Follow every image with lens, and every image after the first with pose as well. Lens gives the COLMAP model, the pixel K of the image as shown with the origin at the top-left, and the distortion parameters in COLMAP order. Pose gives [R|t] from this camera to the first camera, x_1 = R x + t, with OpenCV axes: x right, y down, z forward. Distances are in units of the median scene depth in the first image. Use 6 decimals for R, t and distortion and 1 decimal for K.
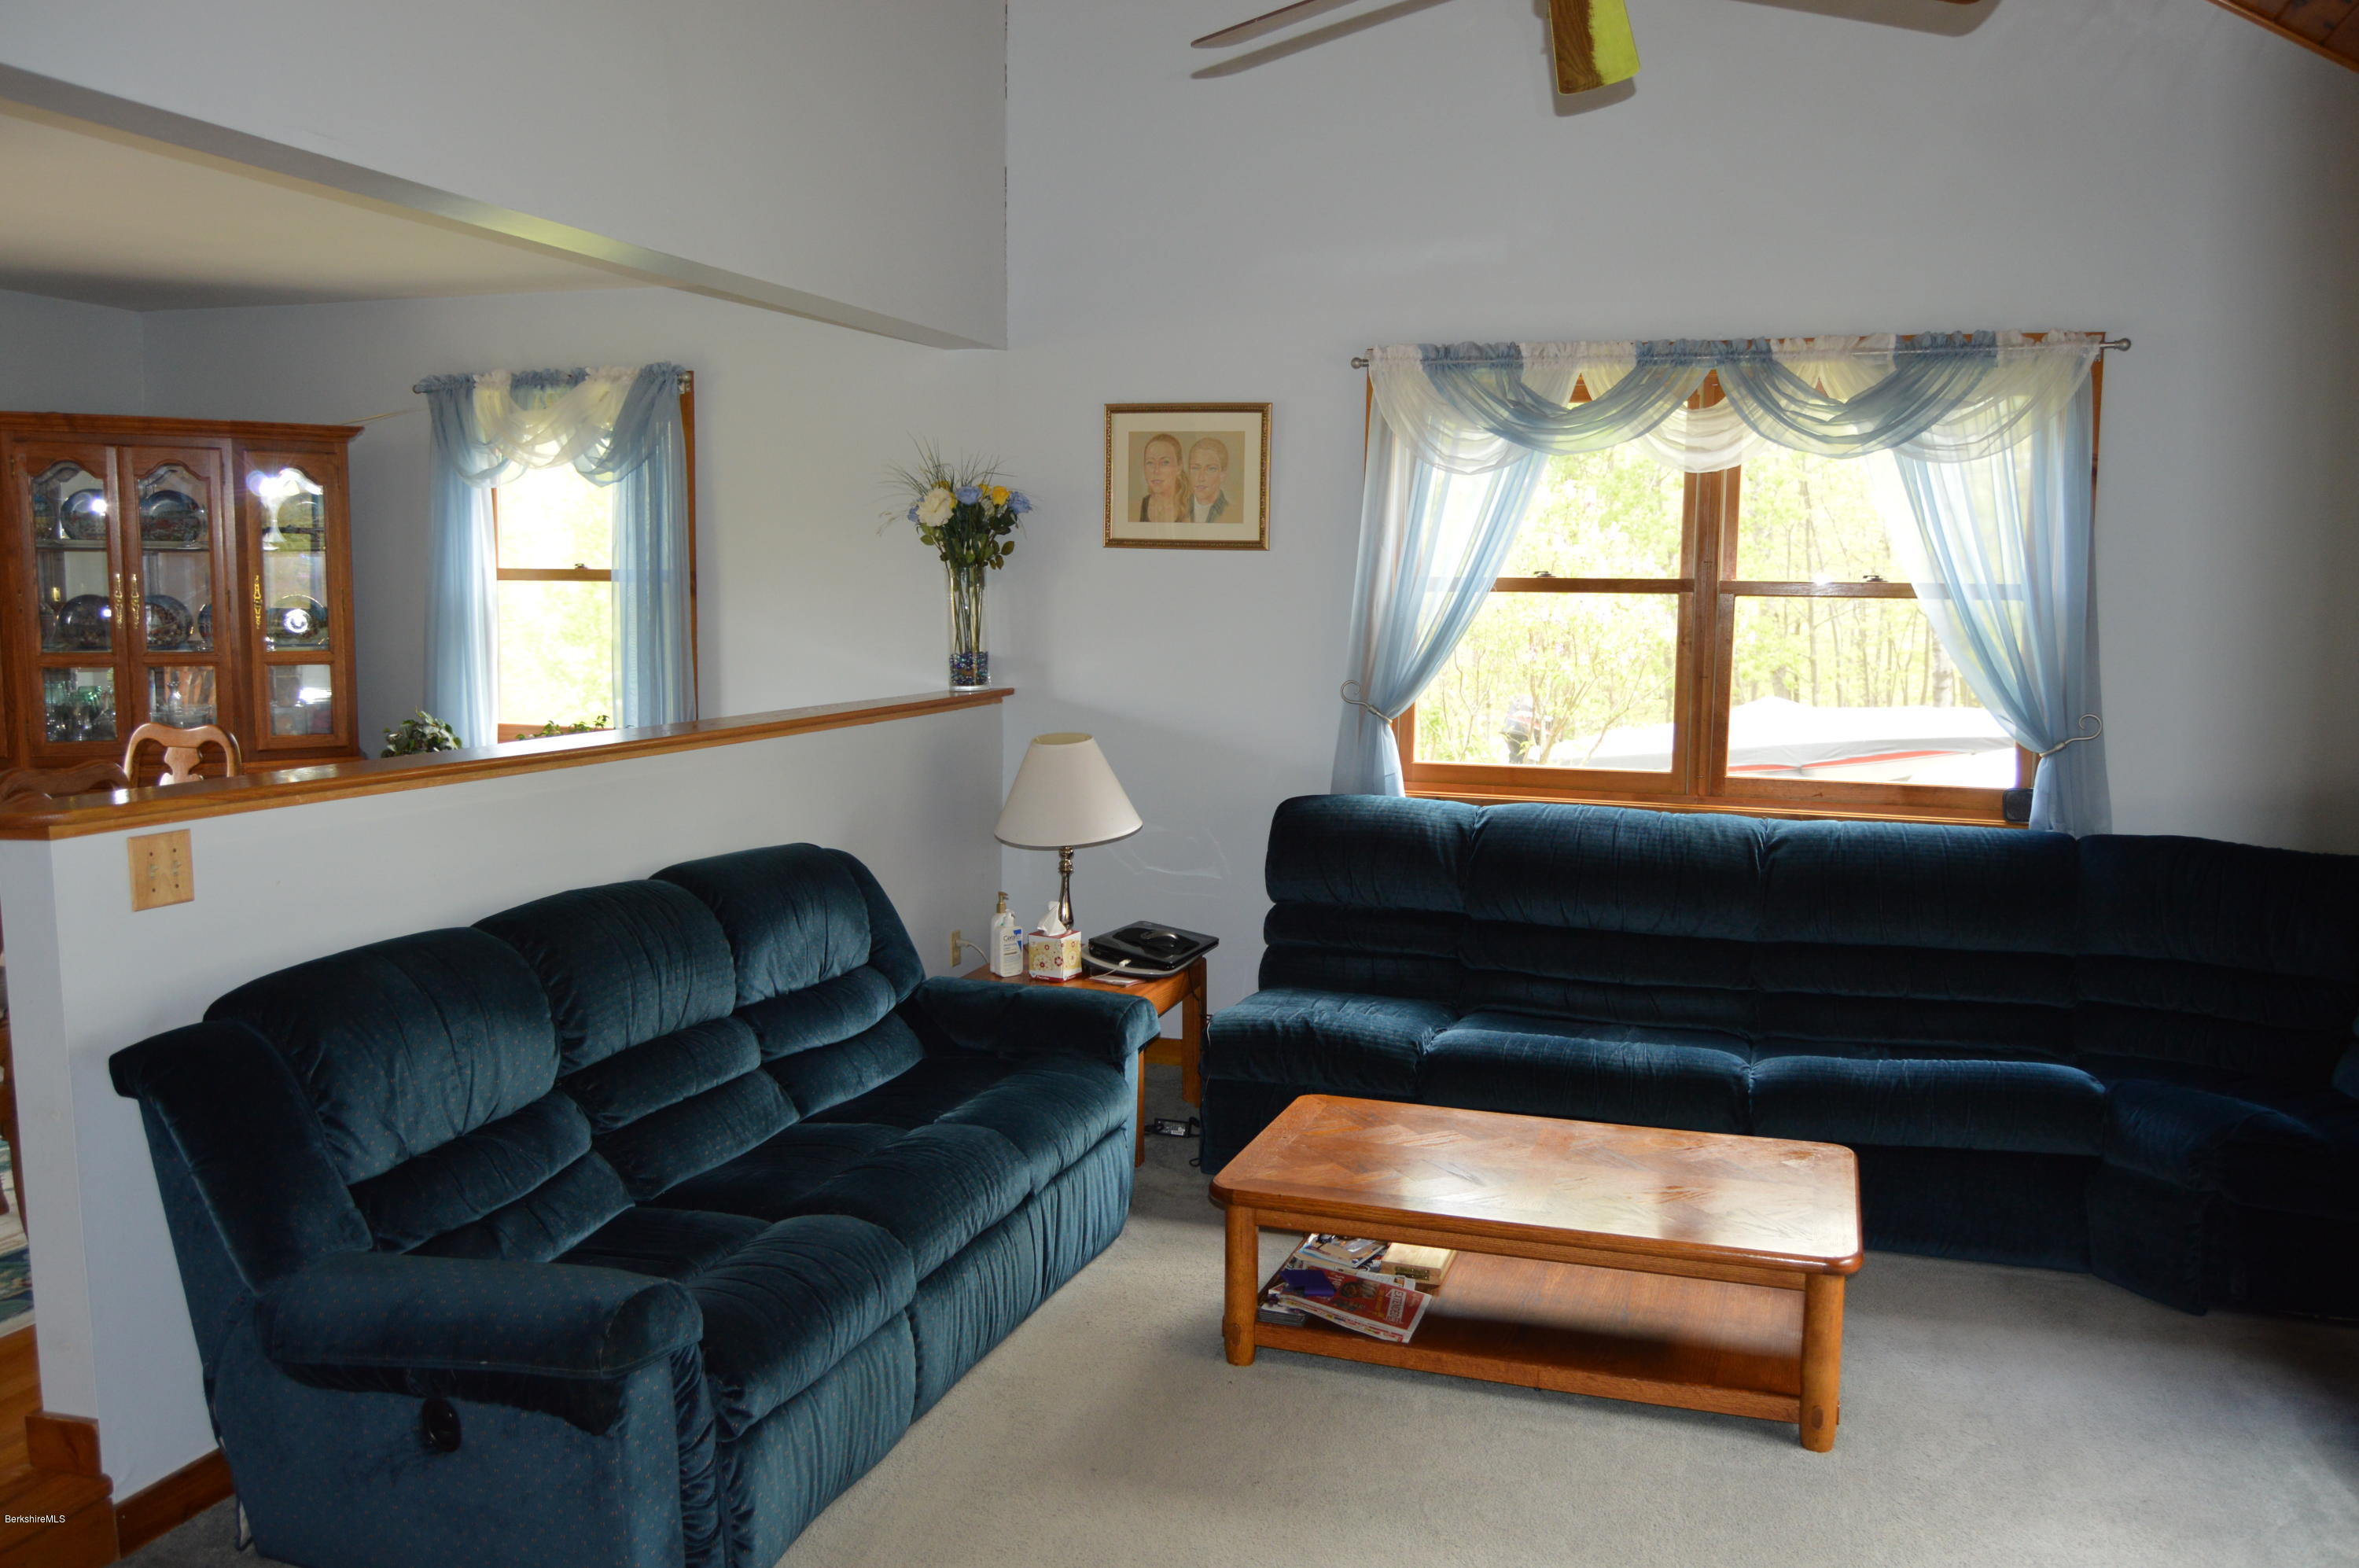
lens RADIAL K [[1847.1, 0, 1215.3], [0, 1847.1, 841.0], [0, 0, 1]] dist [-0.019852, 0.011125]
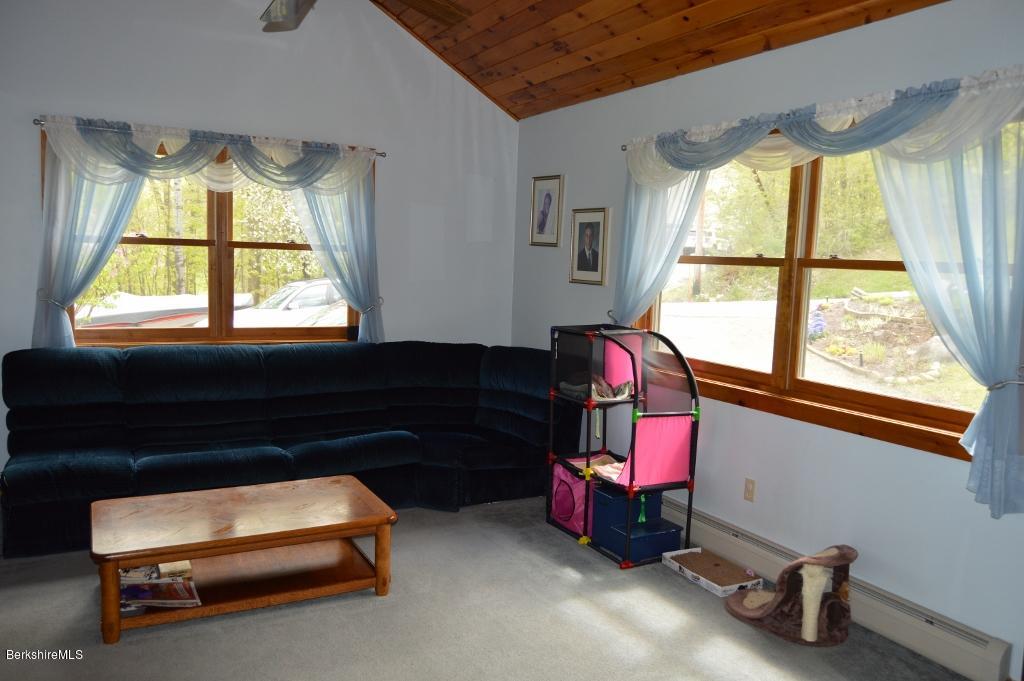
lens RADIAL K [[801.8, 0, 531.9], [0, 801.8, 349.1], [0, 0, 1]] dist [-0.019852, 0.011125]
pose [[0.677465, -0.070860, 0.732134, -0.207514], [0.073572, 0.996885, 0.028406, -0.010649], [-0.731866, 0.034620, 0.680568, 0.074508]]
